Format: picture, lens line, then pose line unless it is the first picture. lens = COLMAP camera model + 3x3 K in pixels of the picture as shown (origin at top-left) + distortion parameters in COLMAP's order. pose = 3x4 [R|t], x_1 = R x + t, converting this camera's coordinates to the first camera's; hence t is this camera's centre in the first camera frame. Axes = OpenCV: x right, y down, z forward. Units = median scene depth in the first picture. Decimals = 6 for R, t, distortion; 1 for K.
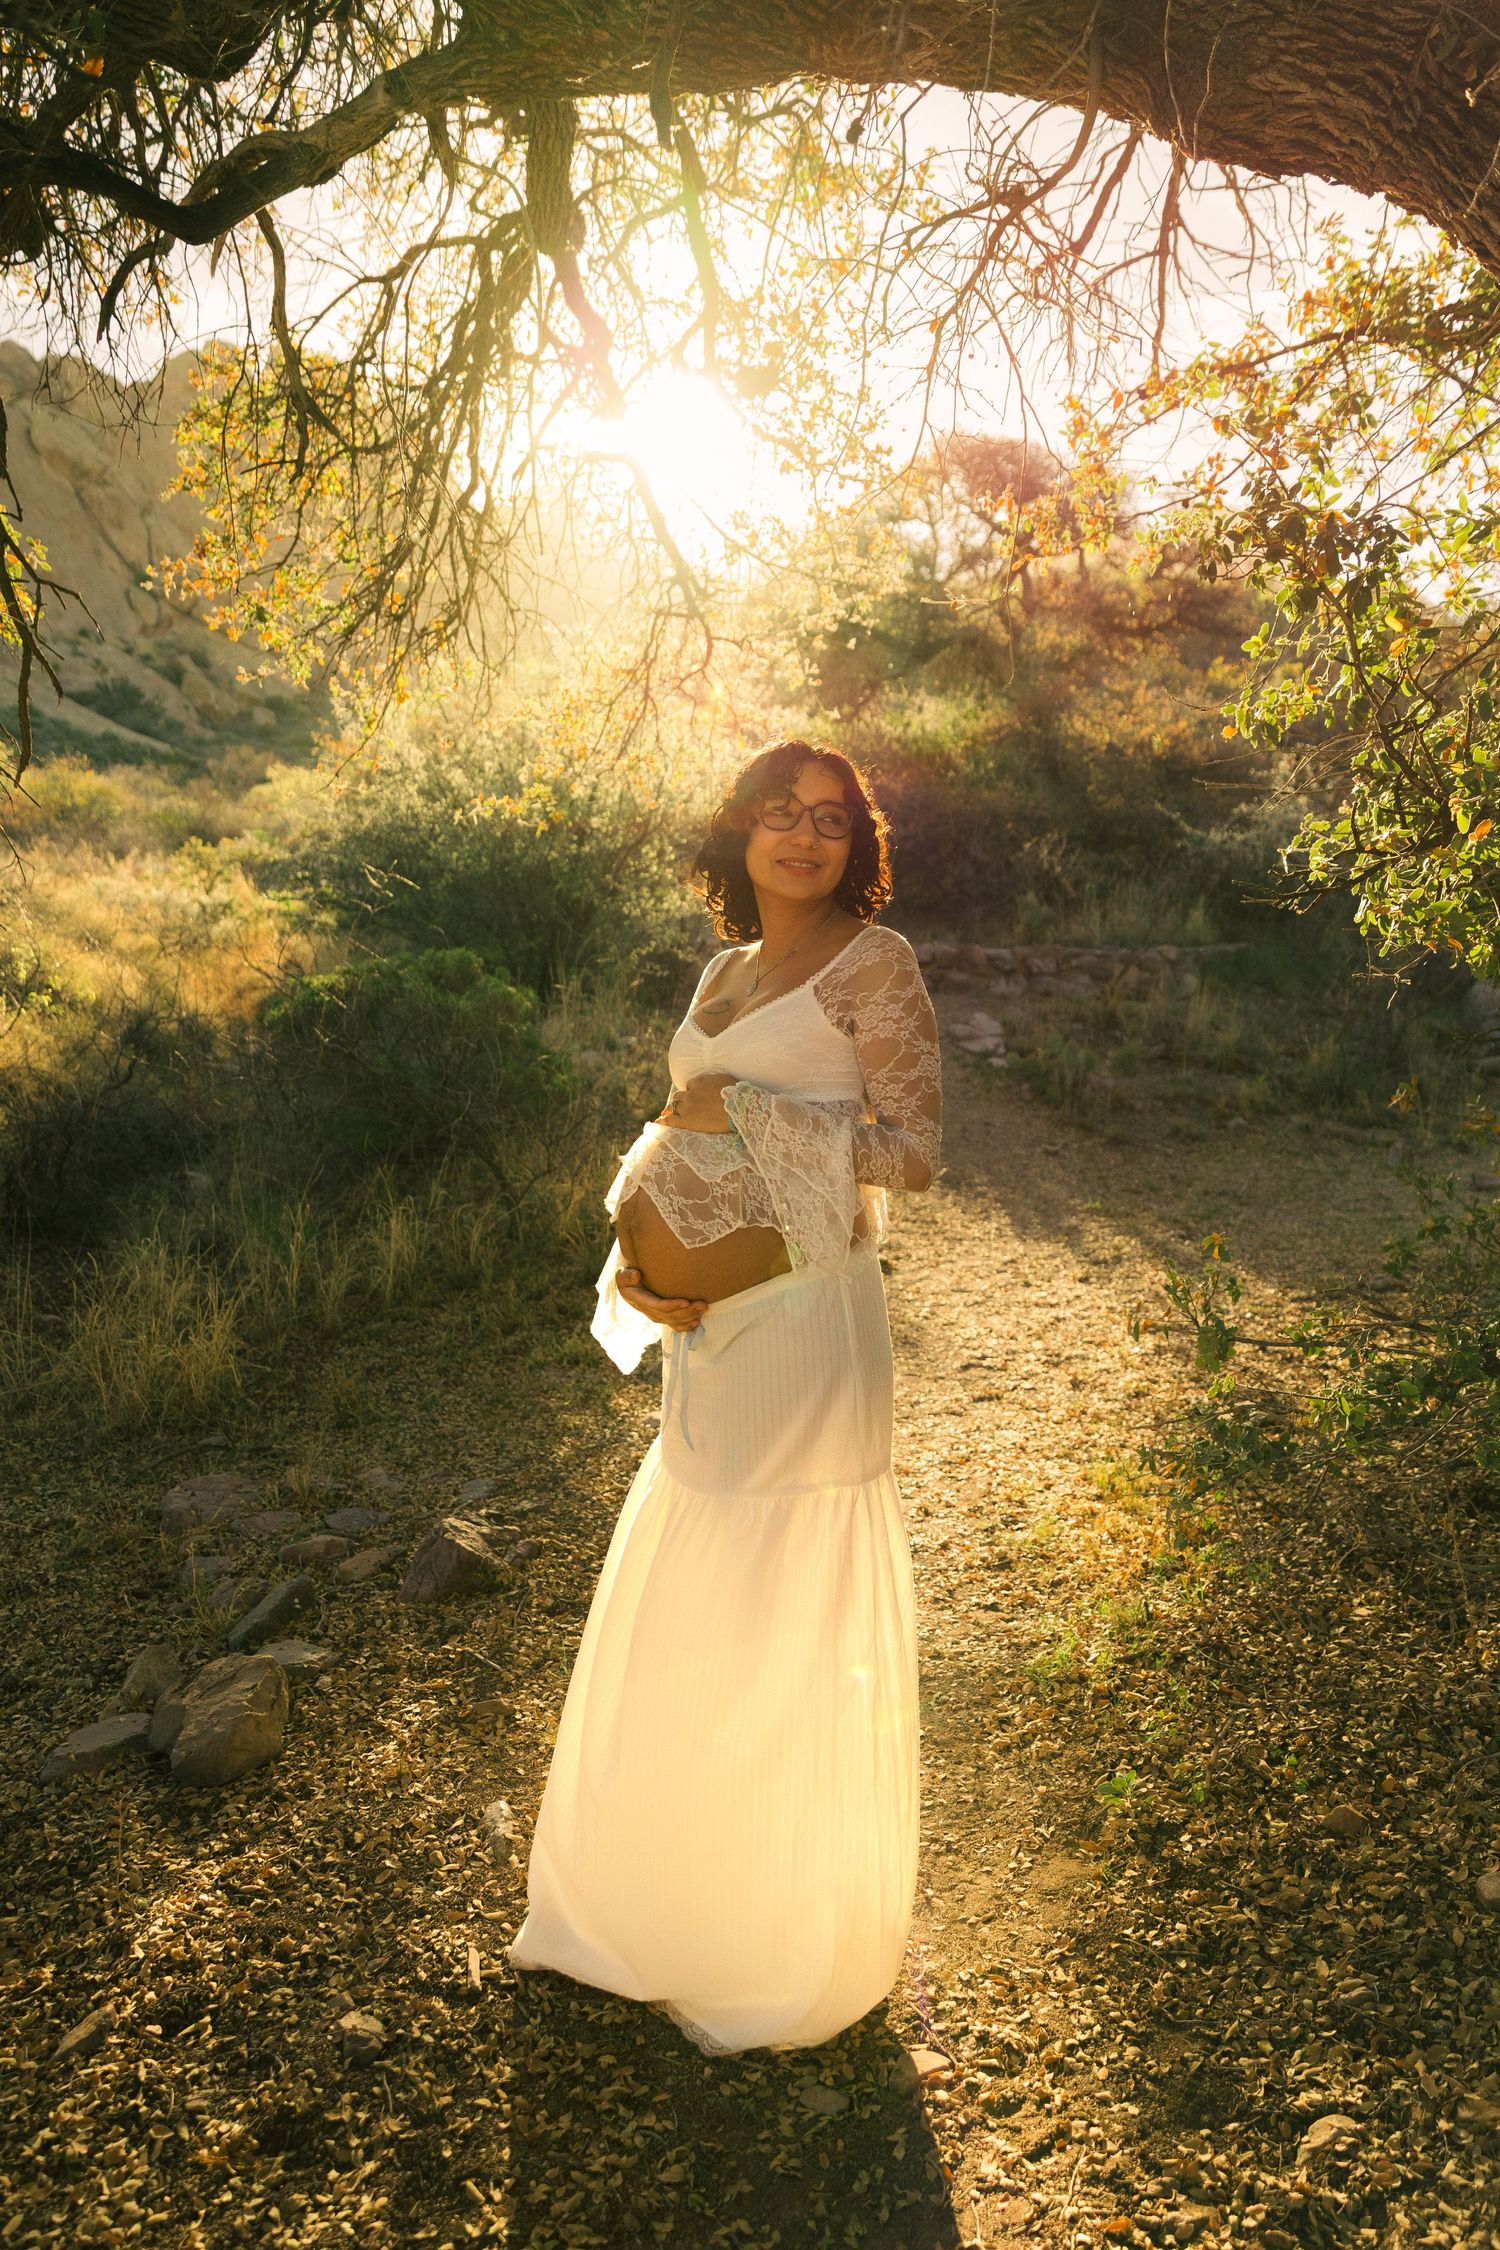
lens RADIAL K [[1699.2, 0, 768.2], [0, 1699.2, 1154.4], [0, 0, 1]] dist [-0.018453, 0.009542]
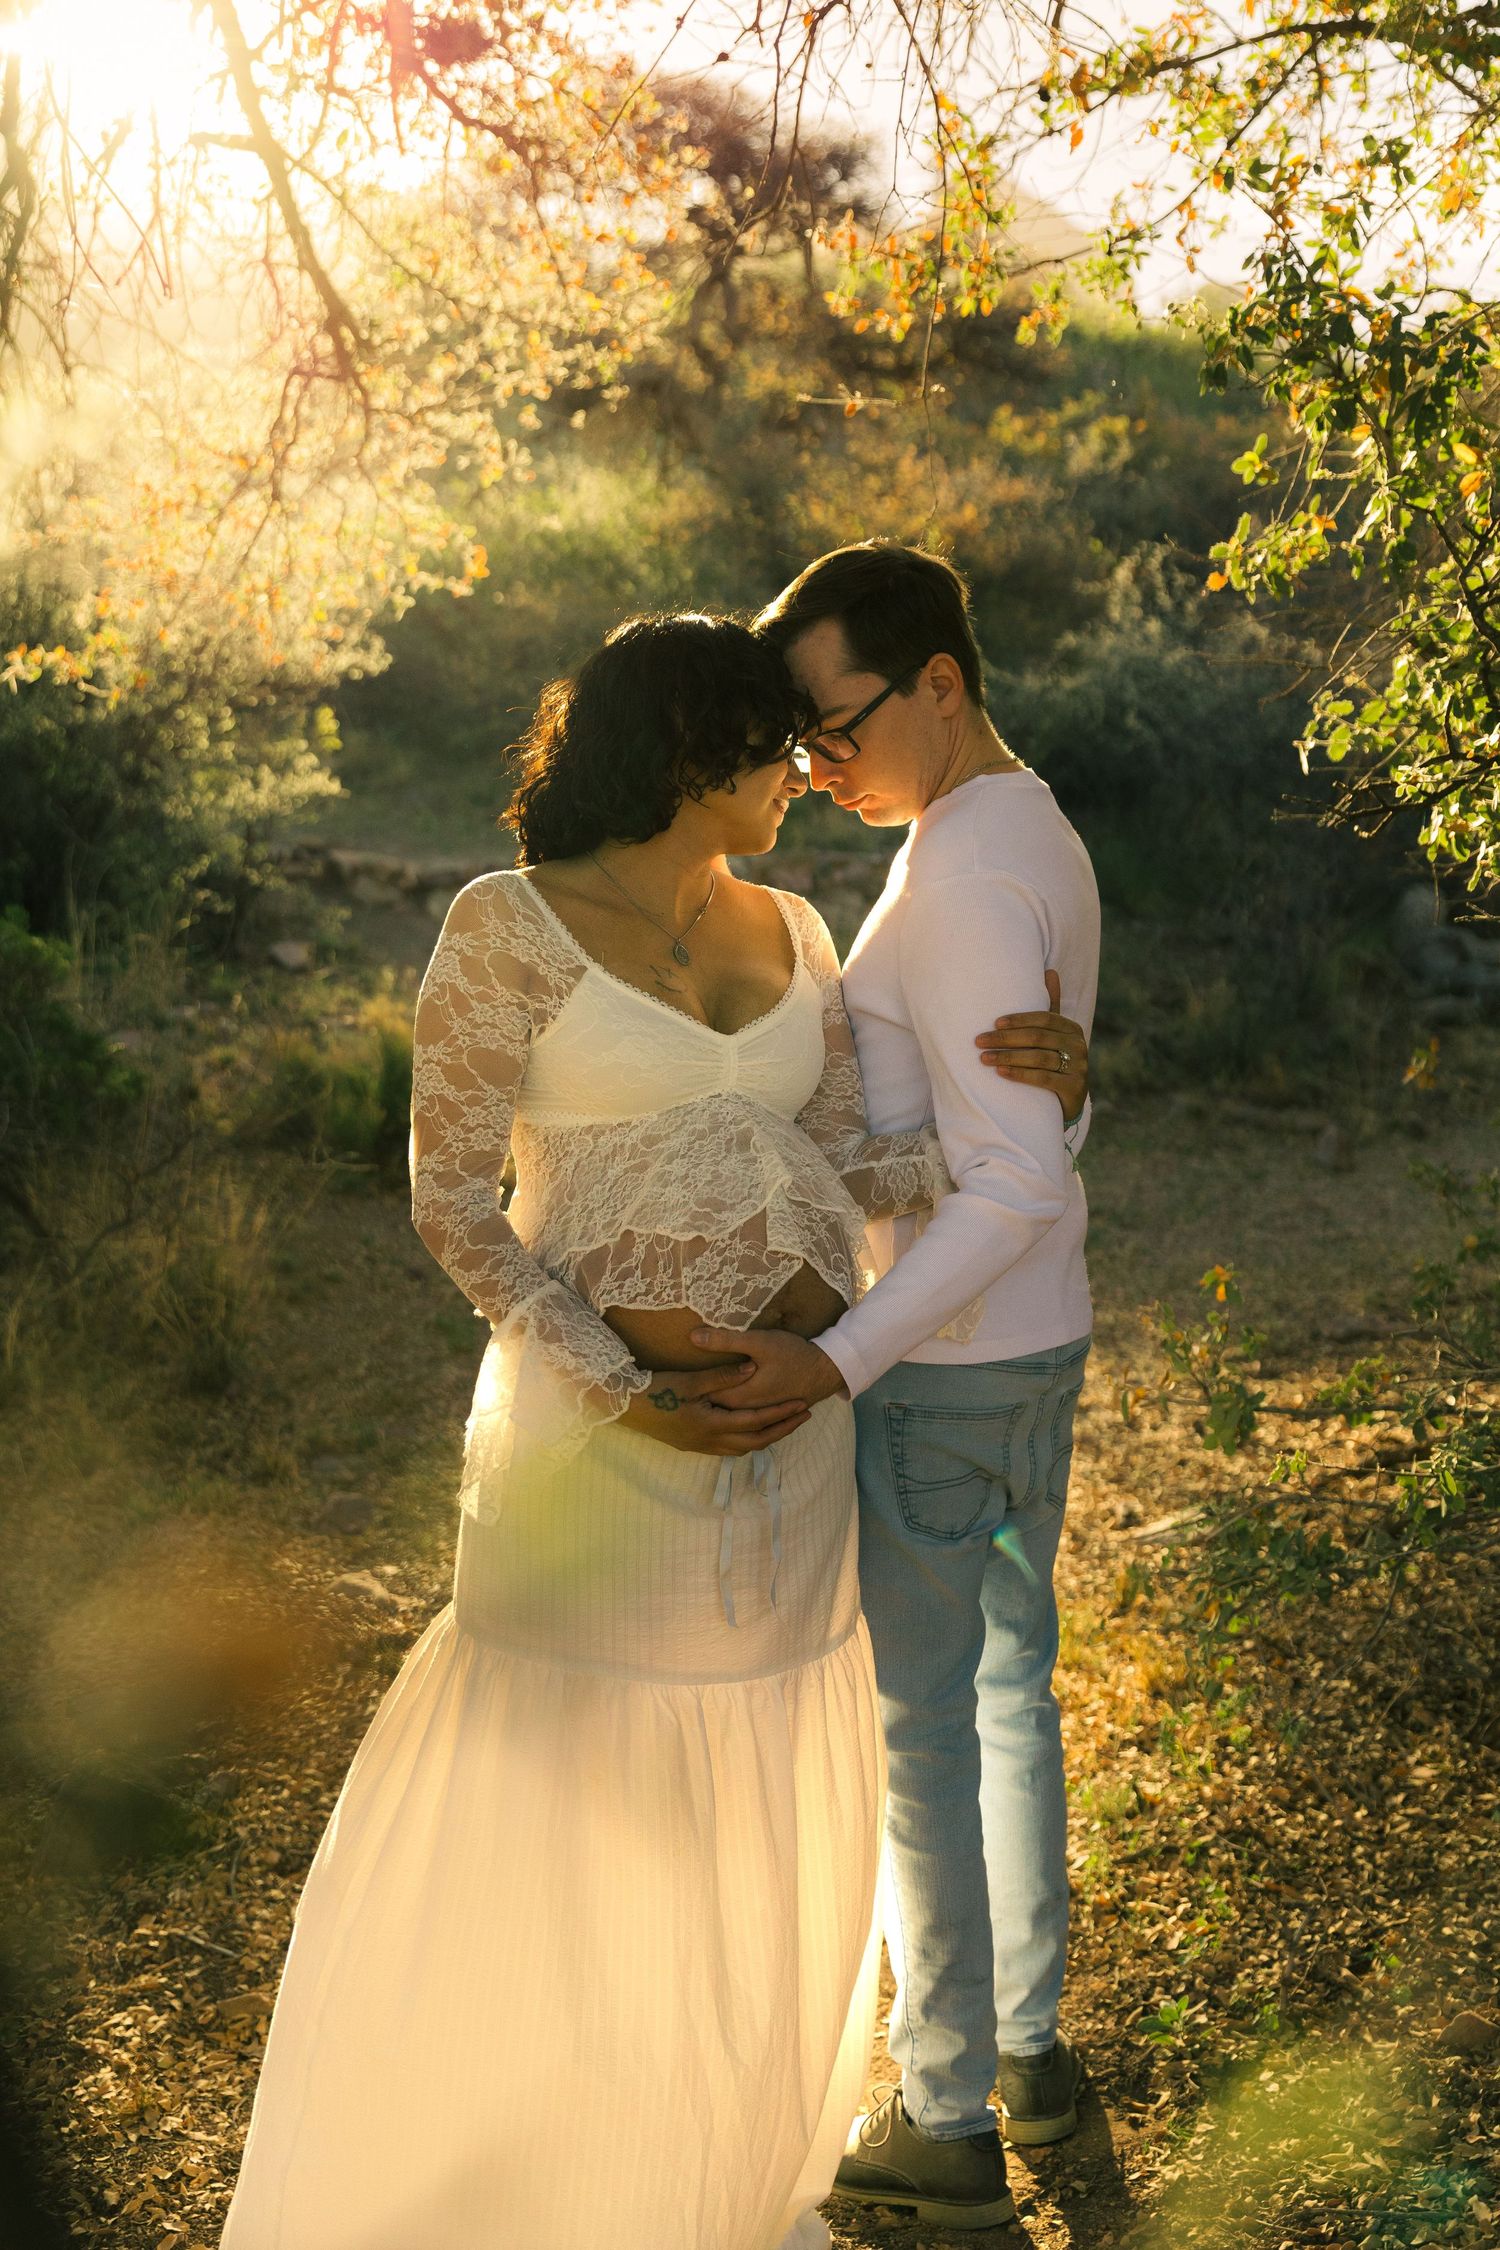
lens RADIAL K [[2679.9, 0, 766.7], [0, 2679.9, 1145.6], [0, 0, 1]] dist [0.000620, 0.000000]
pose [[0.984267, -0.037483, 0.172666, -0.096878], [0.039235, 0.999207, -0.006742, -0.003643], [-0.172277, 0.013410, 0.984957, -0.078917]]
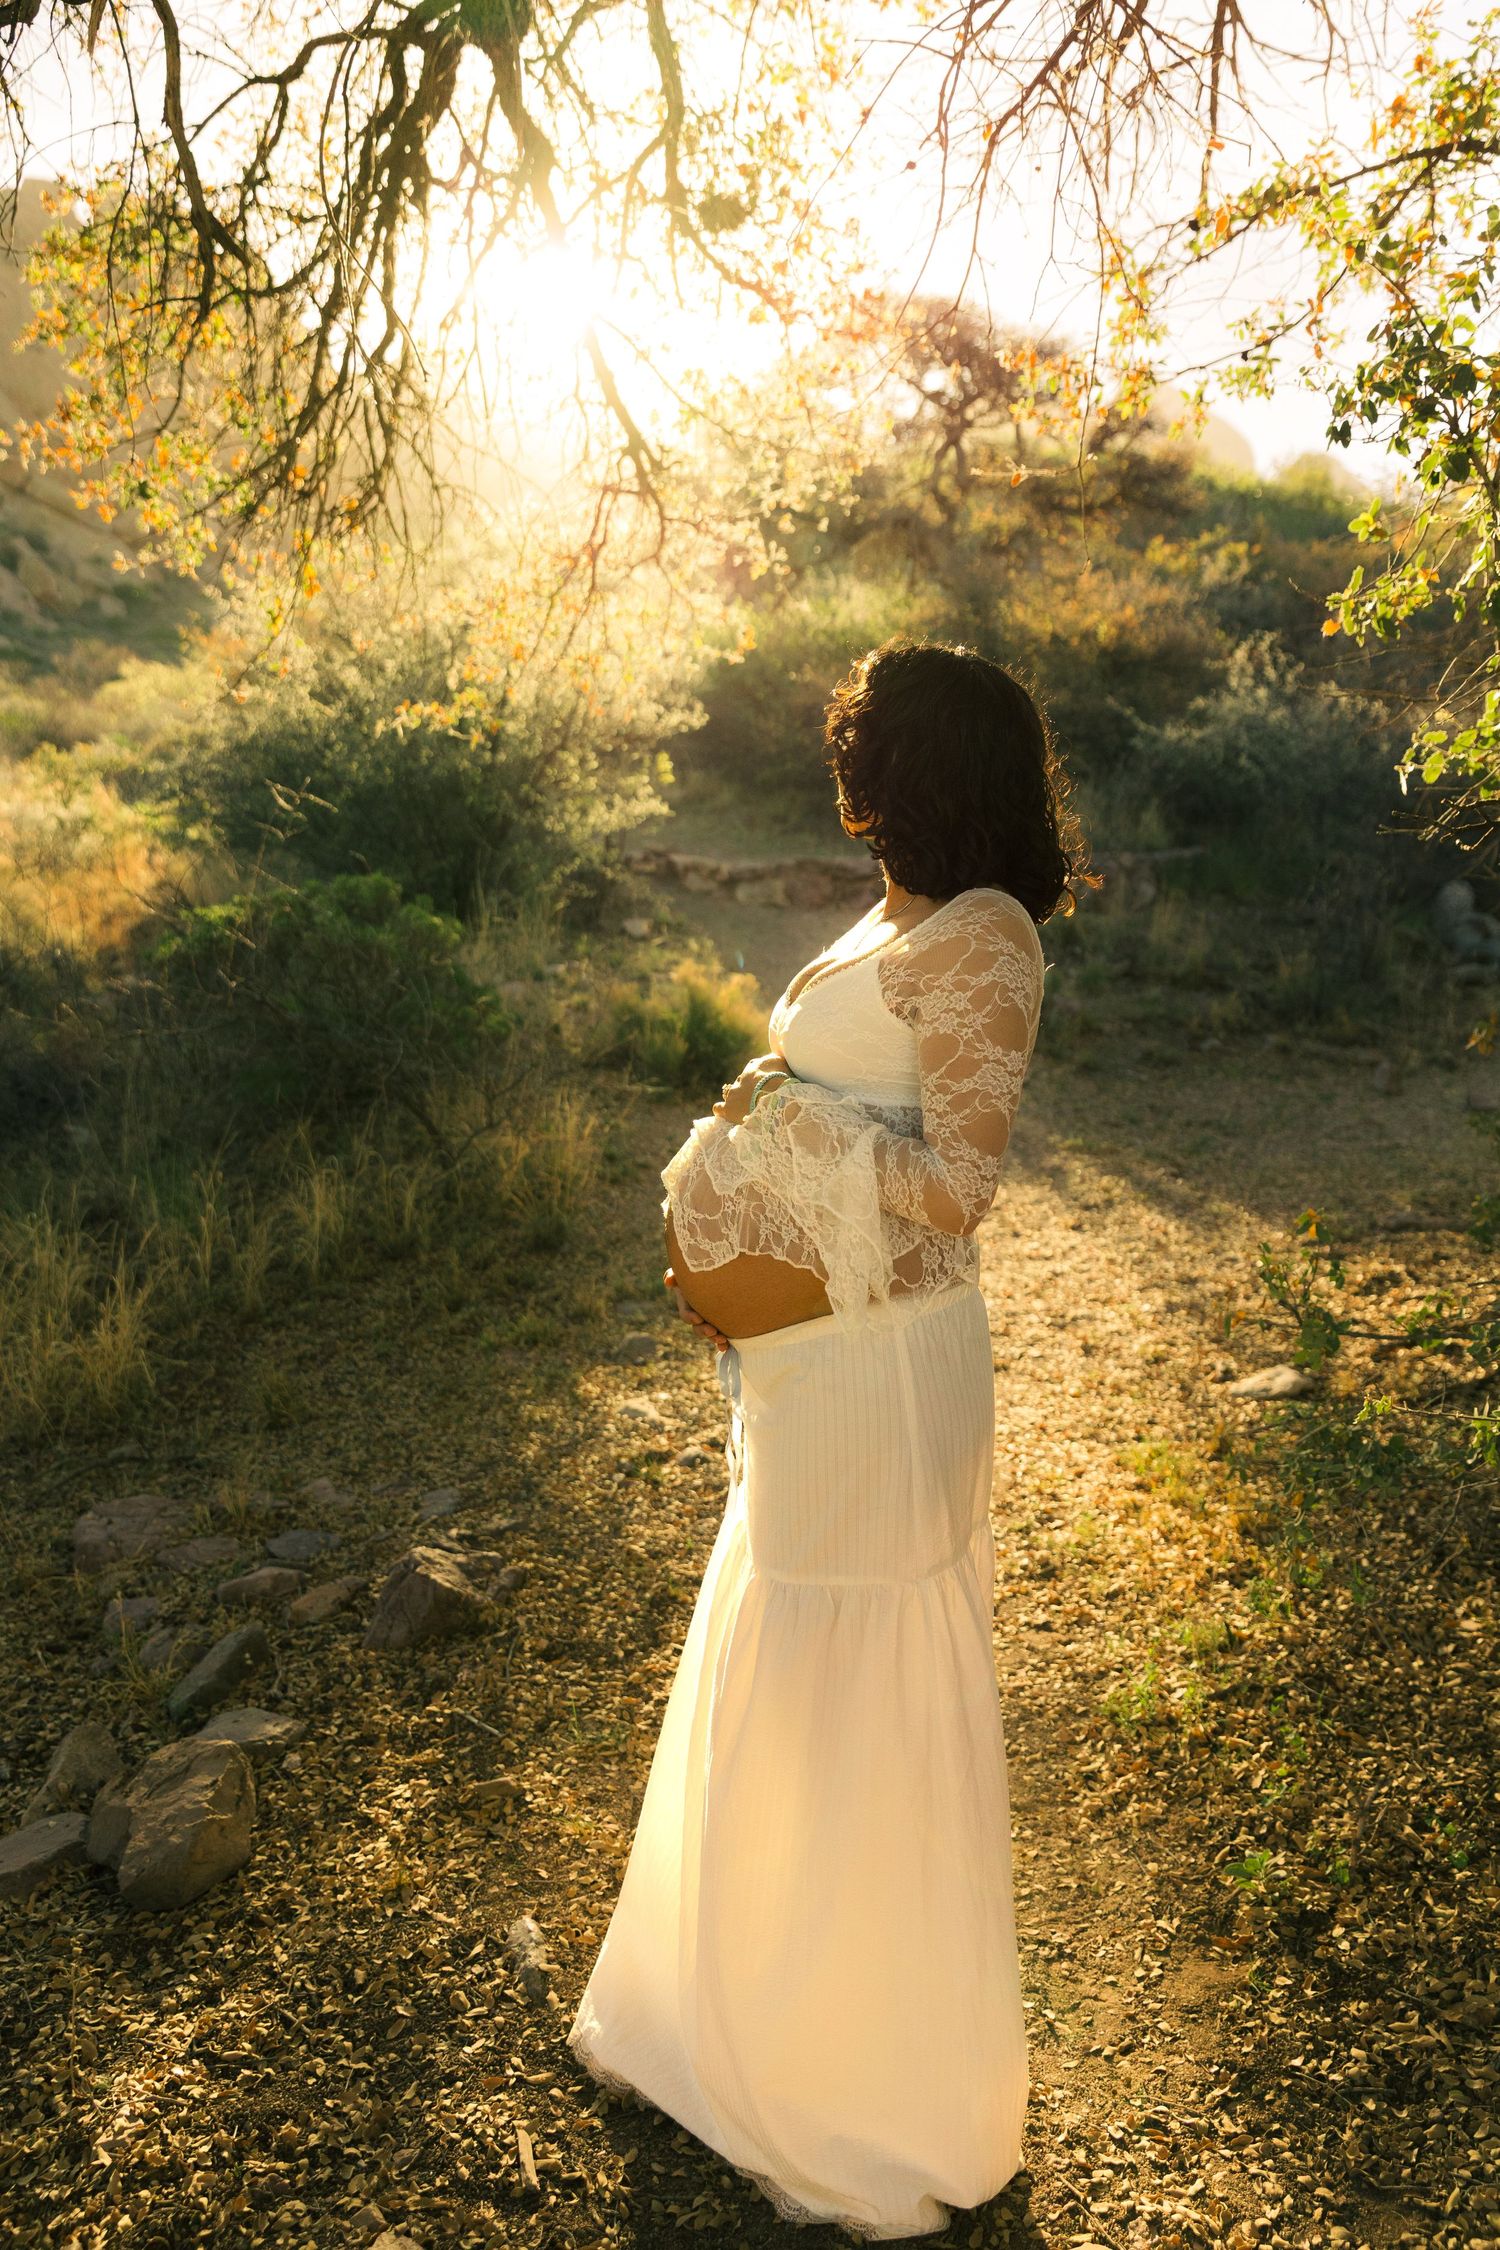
lens RADIAL K [[1777.0, 0, 787.5], [0, 1777.0, 1156.3], [0, 0, 1]] dist [0.018055, -0.009865]
pose [[0.997677, -0.025480, 0.063171, -0.048946], [0.022408, 0.998553, 0.048883, -0.024619], [-0.064325, -0.047354, 0.996805, 0.081589]]
